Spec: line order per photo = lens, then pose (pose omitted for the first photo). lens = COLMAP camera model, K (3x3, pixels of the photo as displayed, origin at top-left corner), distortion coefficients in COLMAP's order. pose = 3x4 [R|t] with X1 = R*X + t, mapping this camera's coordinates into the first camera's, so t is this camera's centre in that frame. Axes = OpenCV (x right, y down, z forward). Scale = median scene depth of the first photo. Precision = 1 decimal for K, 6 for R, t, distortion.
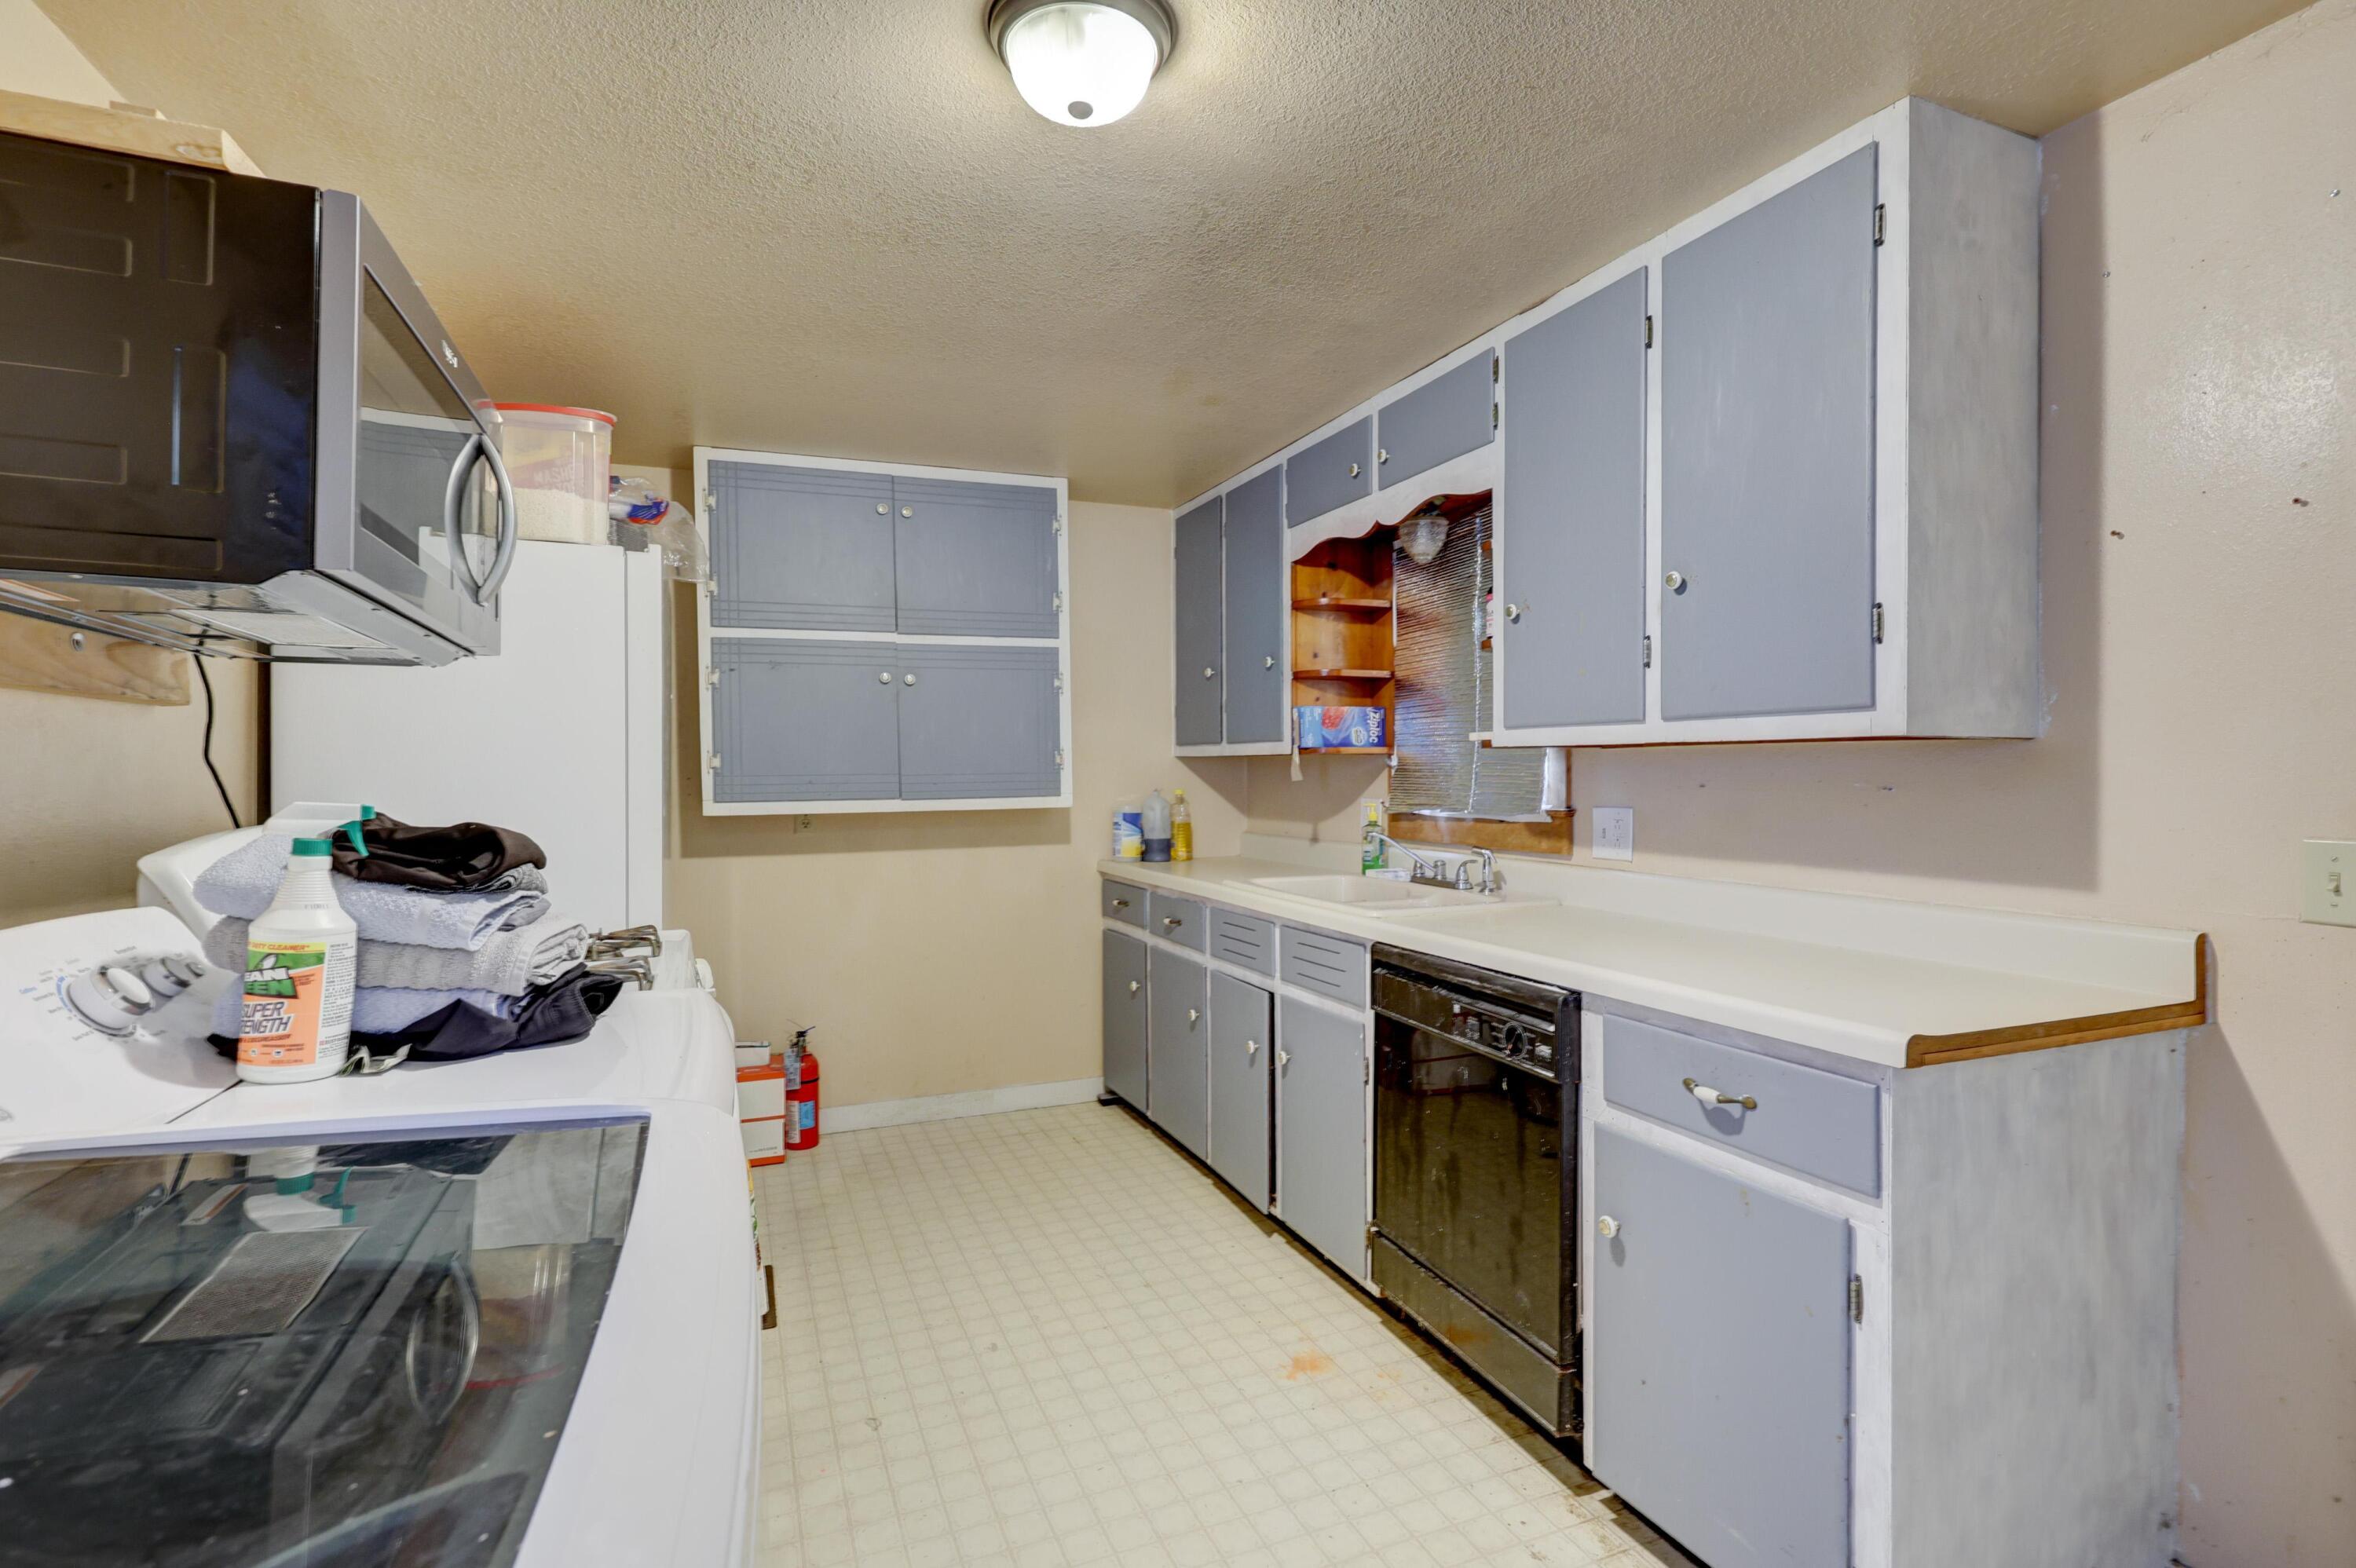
lens RADIAL K [[1080.9, 0, 1178.0], [0, 1080.9, 777.4], [0, 0, 1]] dist [0.009297, -0.000870]
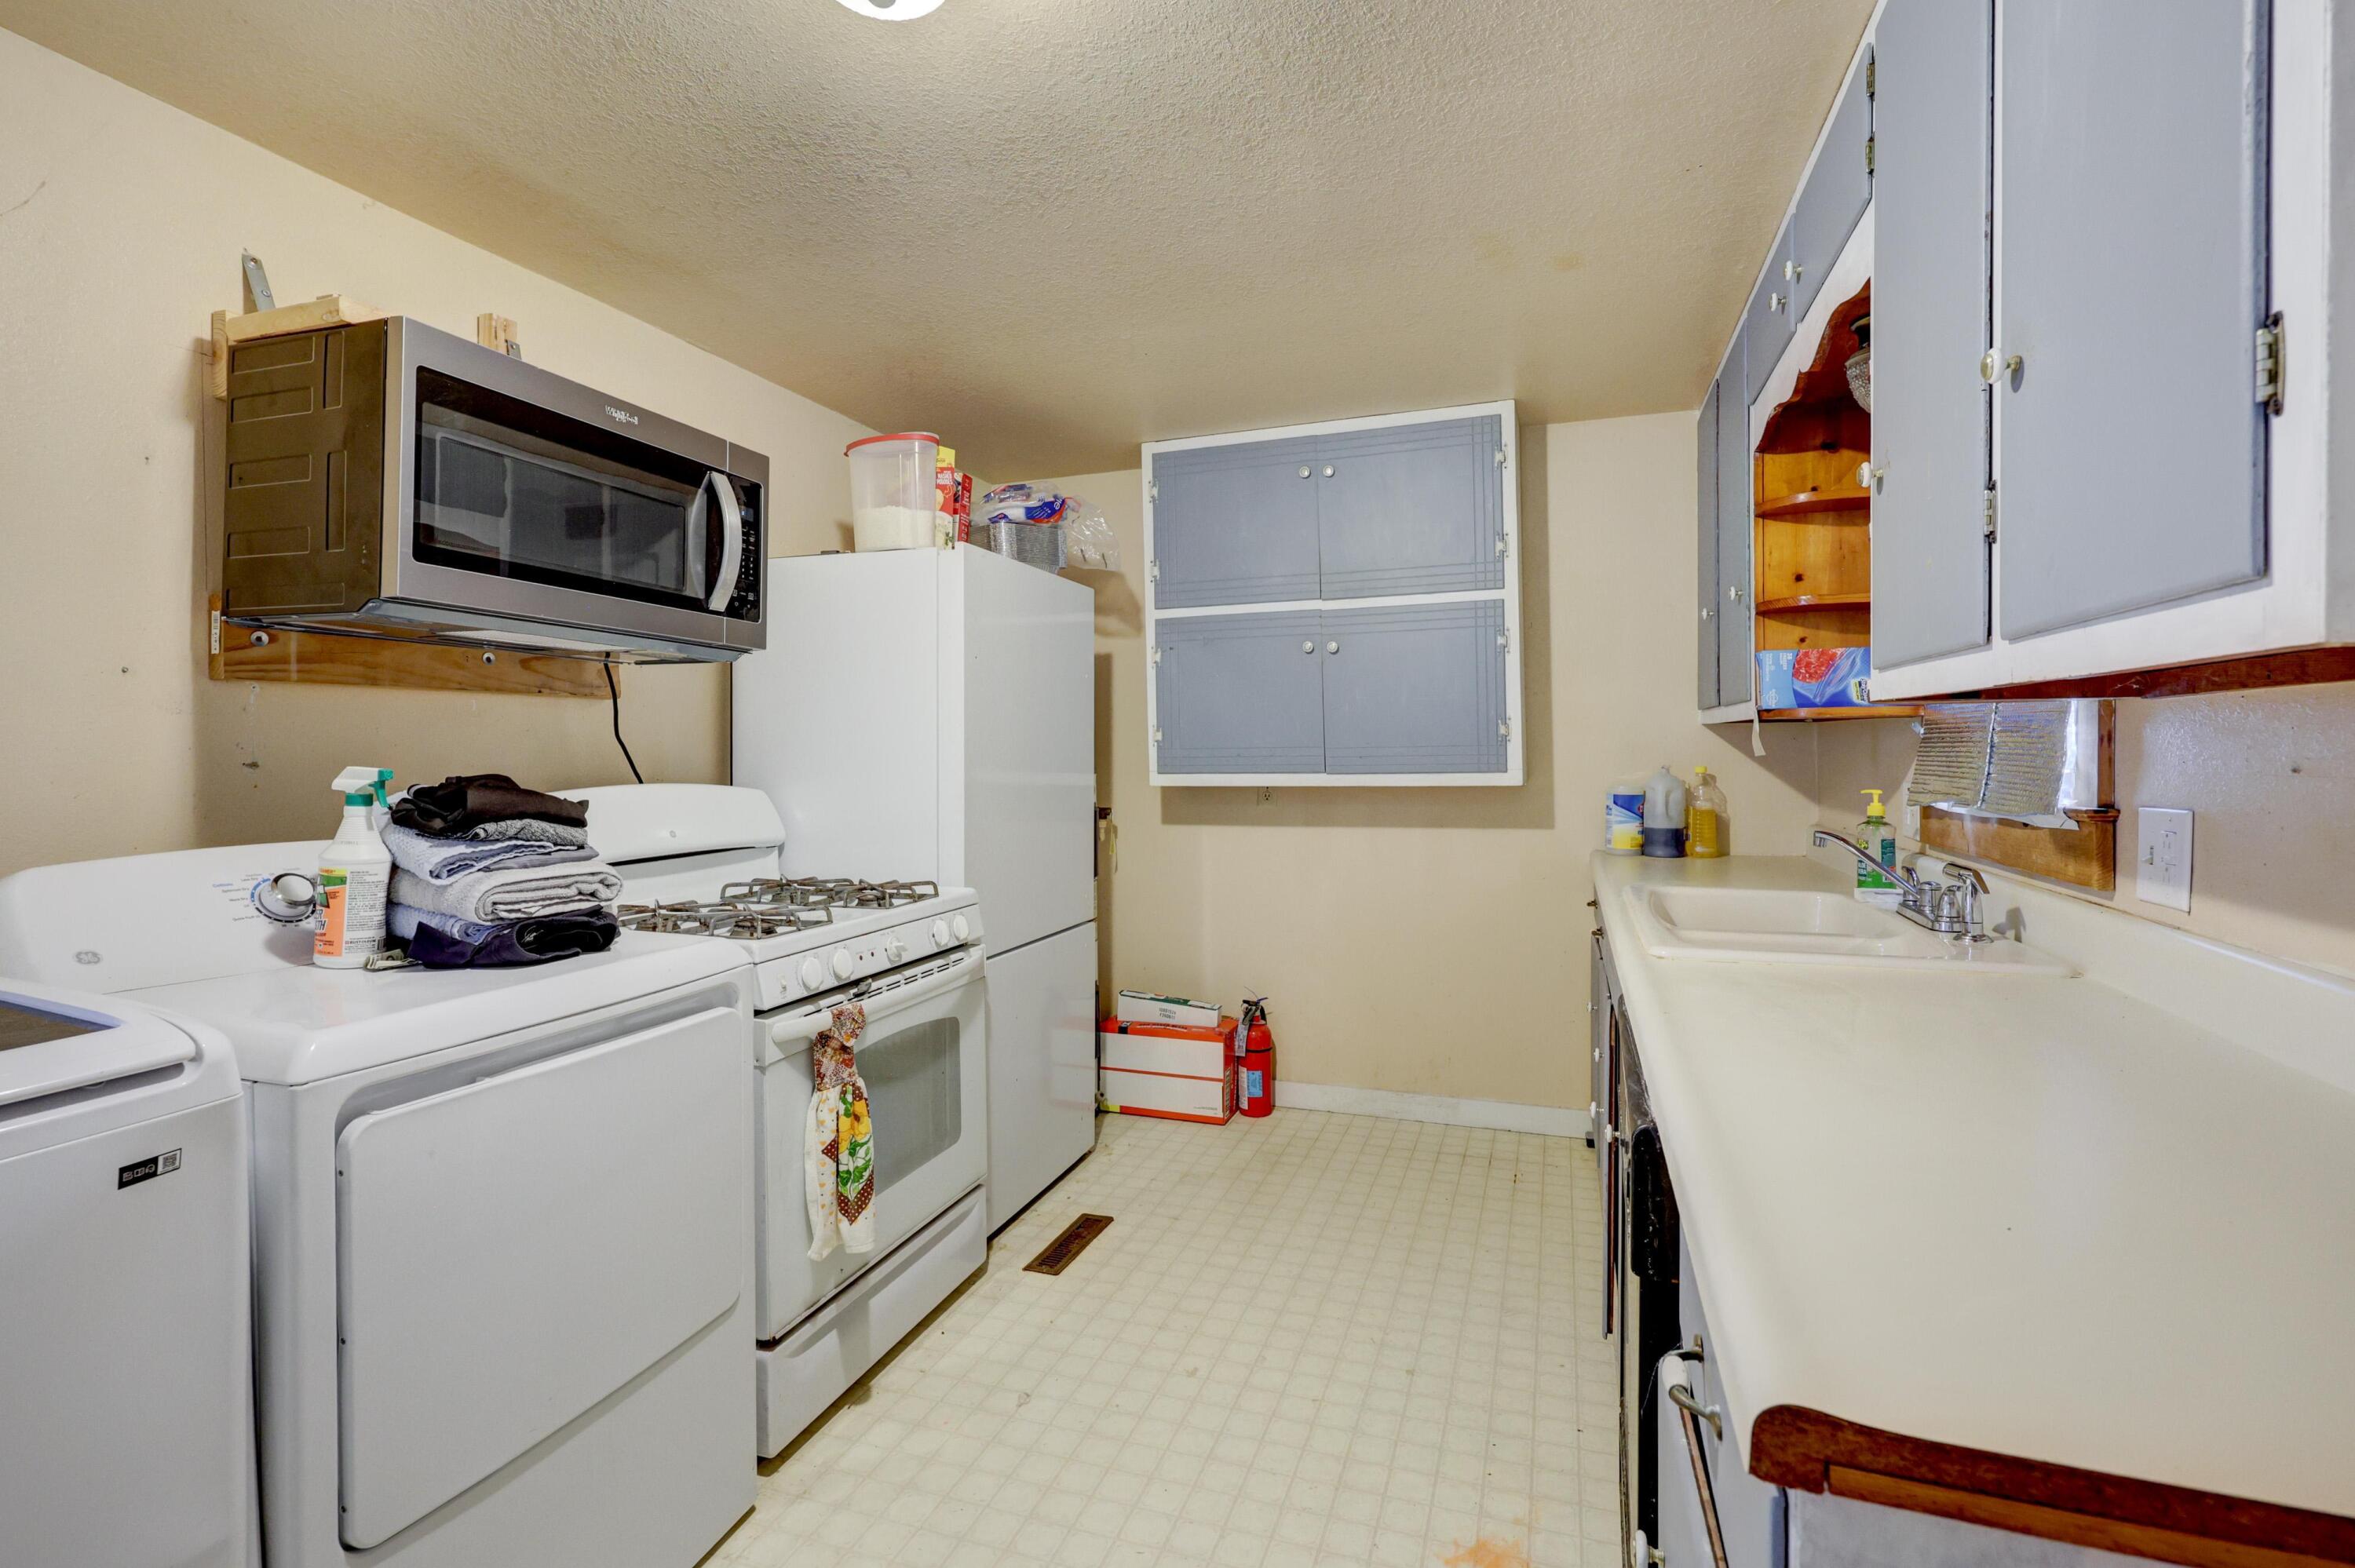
lens RADIAL K [[1080.4, 0, 1198.1], [0, 1080.4, 753.1], [0, 0, 1]] dist [0.009297, -0.000870]
pose [[0.757853, 0.002995, -0.652419, 0.299184], [-0.001533, 0.999995, 0.002809, -0.000070], [0.652424, -0.001129, 0.757854, 0.215938]]
